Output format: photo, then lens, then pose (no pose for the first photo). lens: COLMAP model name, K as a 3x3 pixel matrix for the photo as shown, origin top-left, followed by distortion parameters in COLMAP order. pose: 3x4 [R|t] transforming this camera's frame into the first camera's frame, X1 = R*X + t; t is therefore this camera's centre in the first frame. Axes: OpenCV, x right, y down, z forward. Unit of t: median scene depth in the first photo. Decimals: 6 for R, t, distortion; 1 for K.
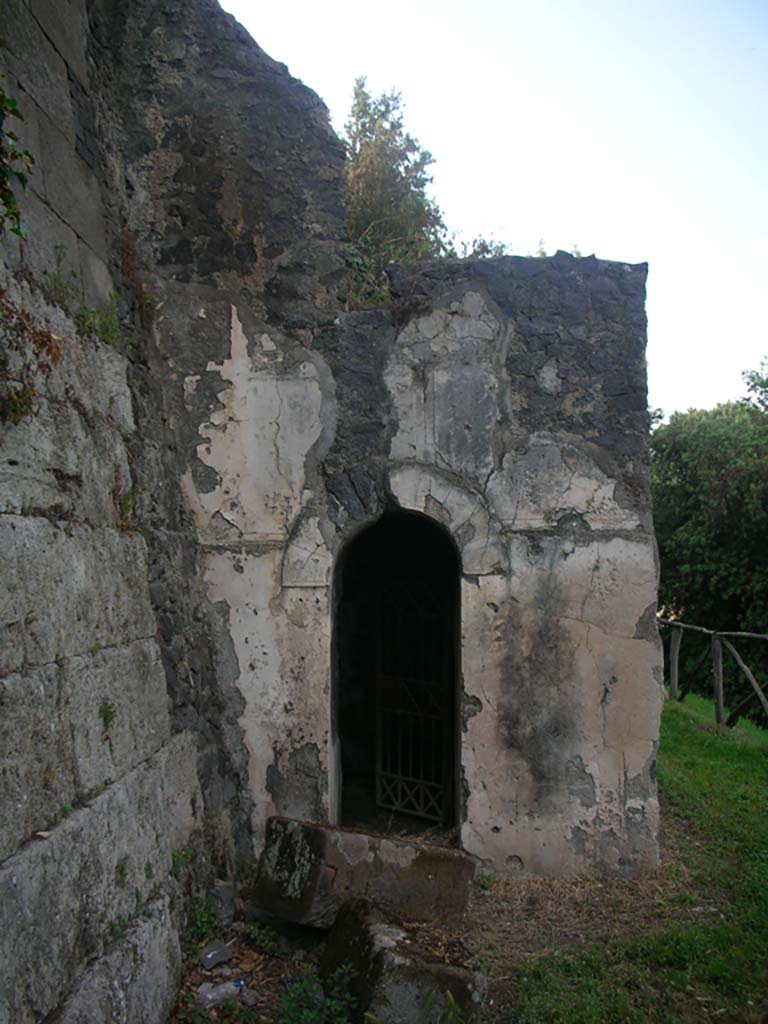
lens RADIAL K [[1052.2, 0, 384.0], [0, 1052.2, 512.0], [0, 0, 1]] dist [-0.211564, 0.187389]
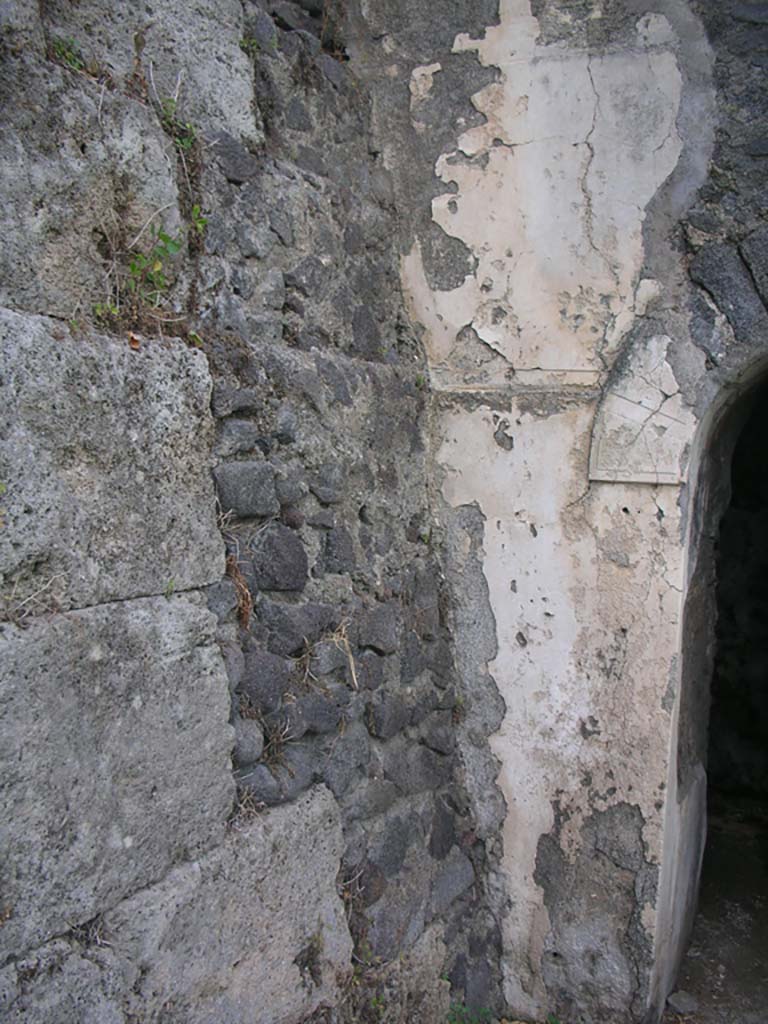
lens RADIAL K [[1052.2, 0, 384.0], [0, 1052.2, 512.0], [0, 0, 1]] dist [-0.211564, 0.187389]
pose [[0.913017, 0.056345, -0.404011, 0.011694], [-0.013834, 0.994122, 0.107381, 0.035114], [0.407686, -0.092451, 0.908430, 0.523171]]
